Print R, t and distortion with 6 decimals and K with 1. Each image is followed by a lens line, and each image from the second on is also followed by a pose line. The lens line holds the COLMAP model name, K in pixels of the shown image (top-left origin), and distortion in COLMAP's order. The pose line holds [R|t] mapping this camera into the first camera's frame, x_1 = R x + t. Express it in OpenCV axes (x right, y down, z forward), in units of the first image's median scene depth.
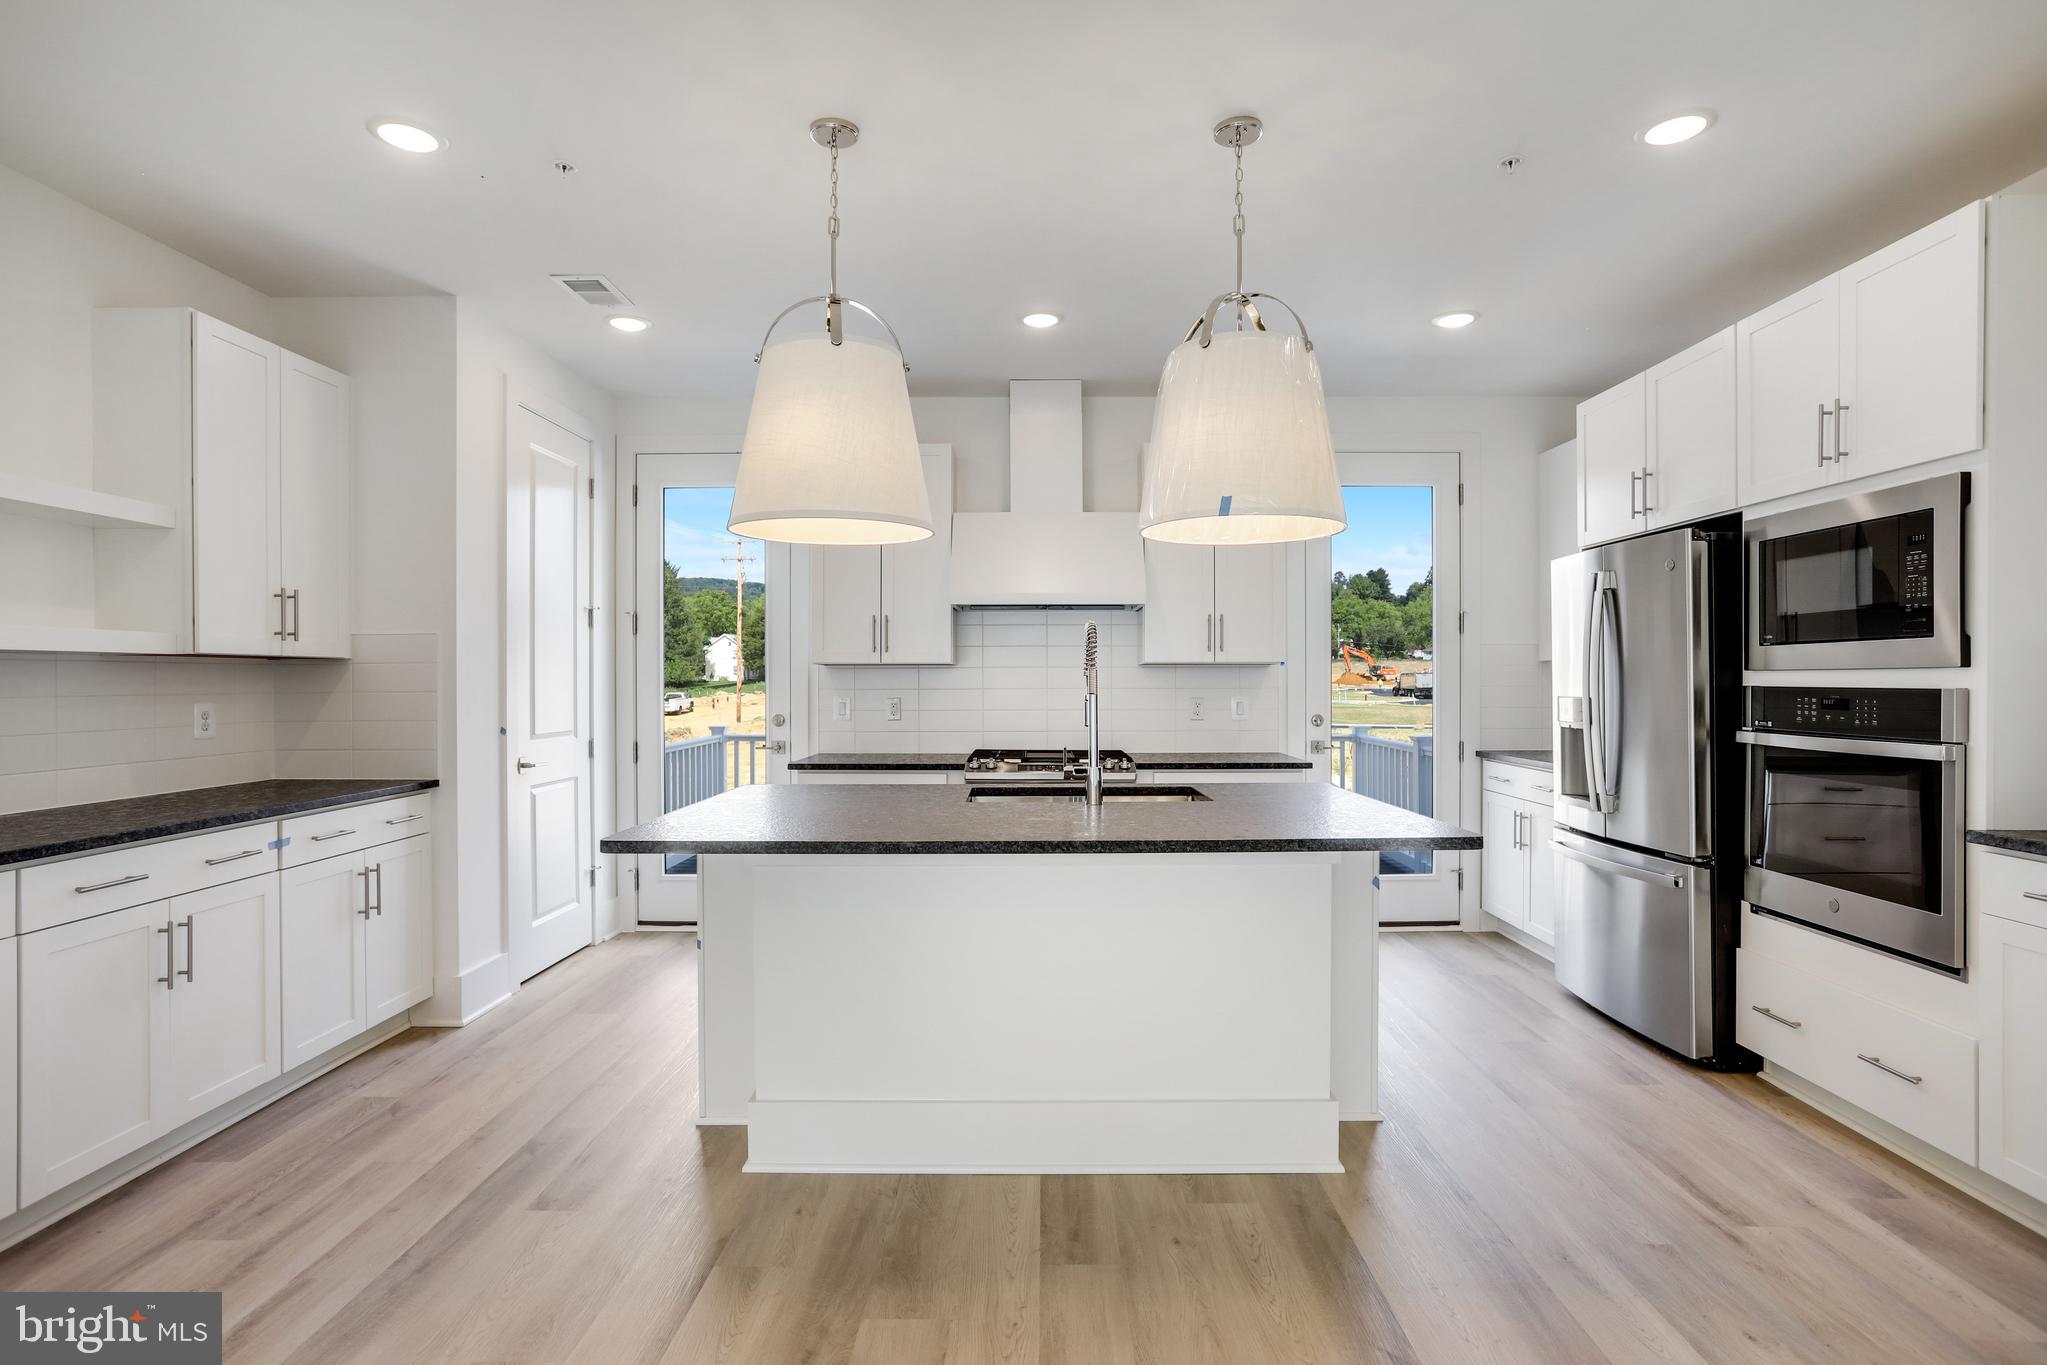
lens RADIAL K [[1032.0, 0, 1039.3], [0, 1032.0, 678.0], [0, 0, 1]] dist [-0.046323, 0.025296]
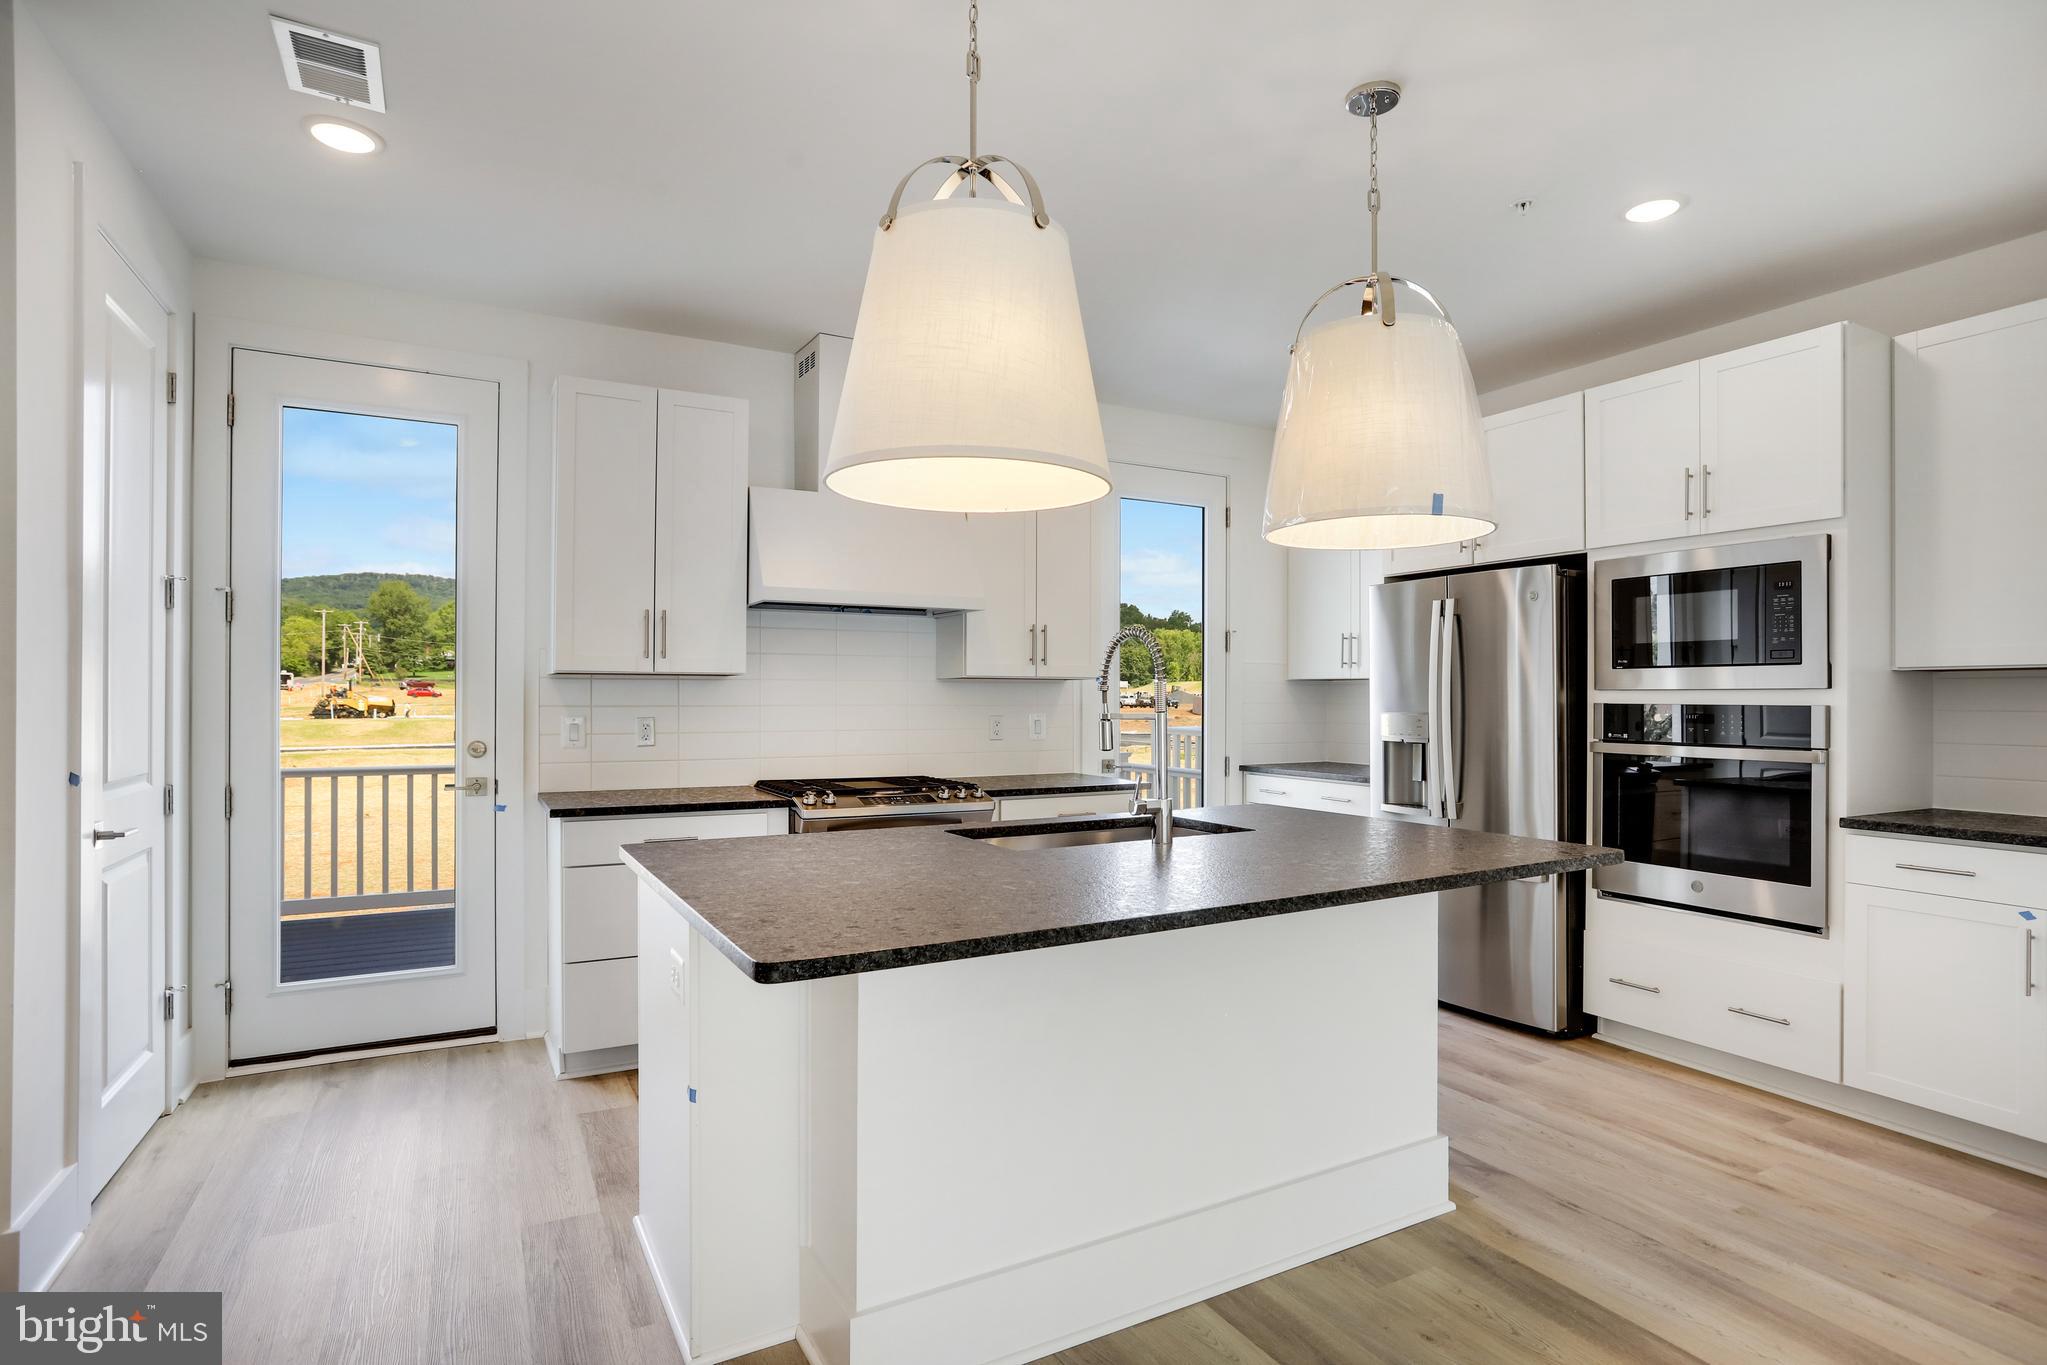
lens RADIAL K [[1032.0, 0, 1039.9], [0, 1032.0, 691.8], [0, 0, 1]] dist [-0.046323, 0.025296]
pose [[0.868607, 0.005920, 0.495466, -0.456516], [-0.005240, 0.999982, -0.002763, 0.001186], [-0.495473, -0.000196, 0.868623, 0.315471]]
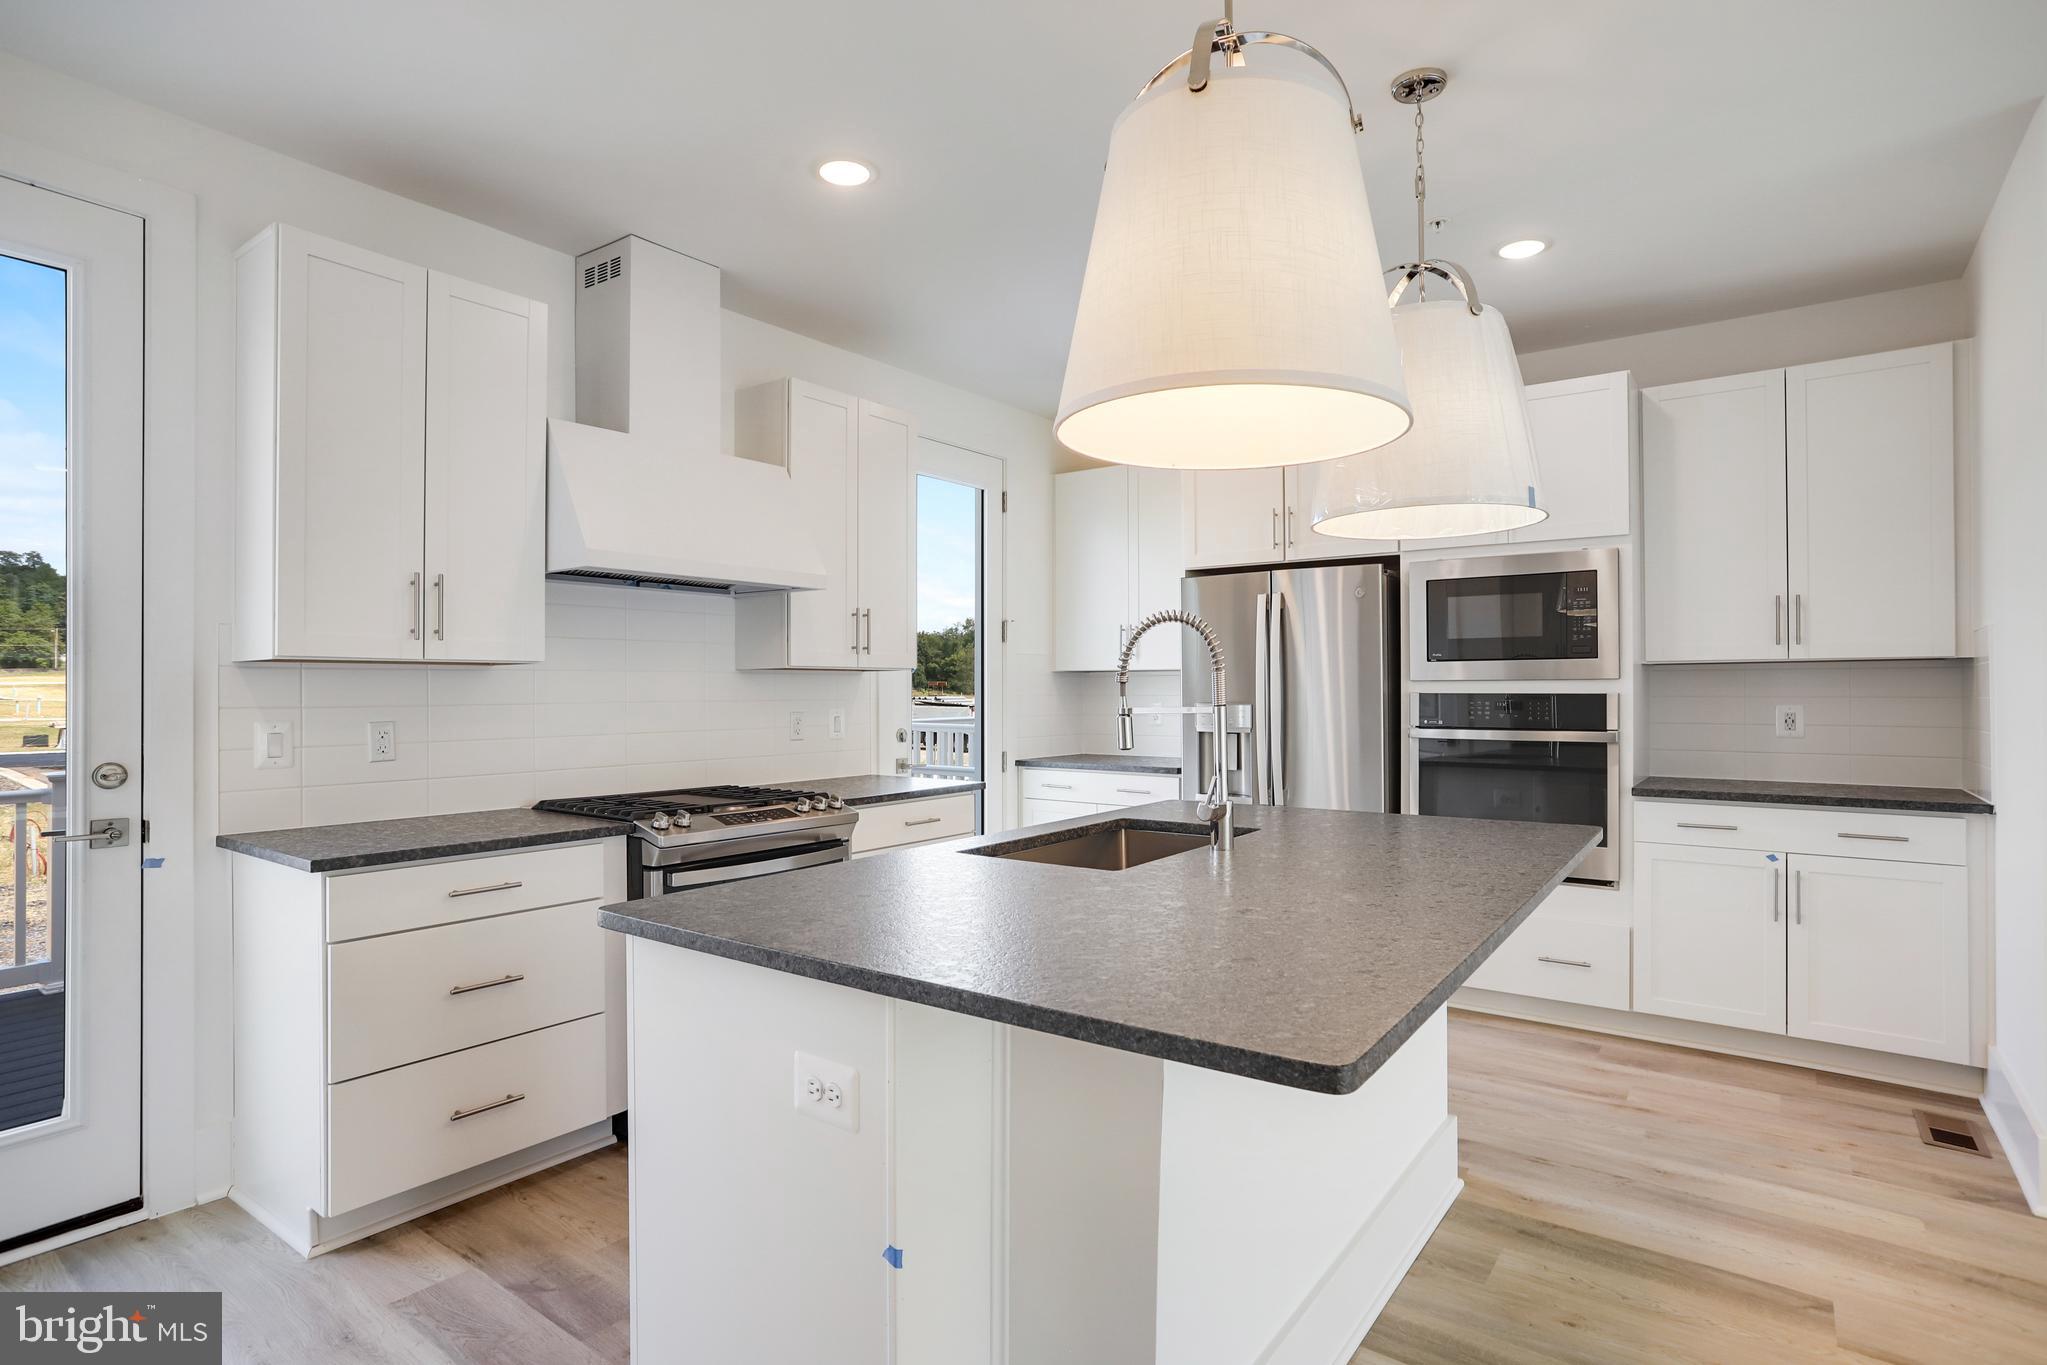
lens RADIAL K [[1032.0, 0, 1025.5], [0, 1032.0, 683.1], [0, 0, 1]] dist [-0.046323, 0.025296]
pose [[0.584846, 0.004213, 0.811133, -0.659738], [0.000257, 0.999985, -0.005380, 0.002385], [-0.811144, 0.003355, 0.584837, 0.671232]]
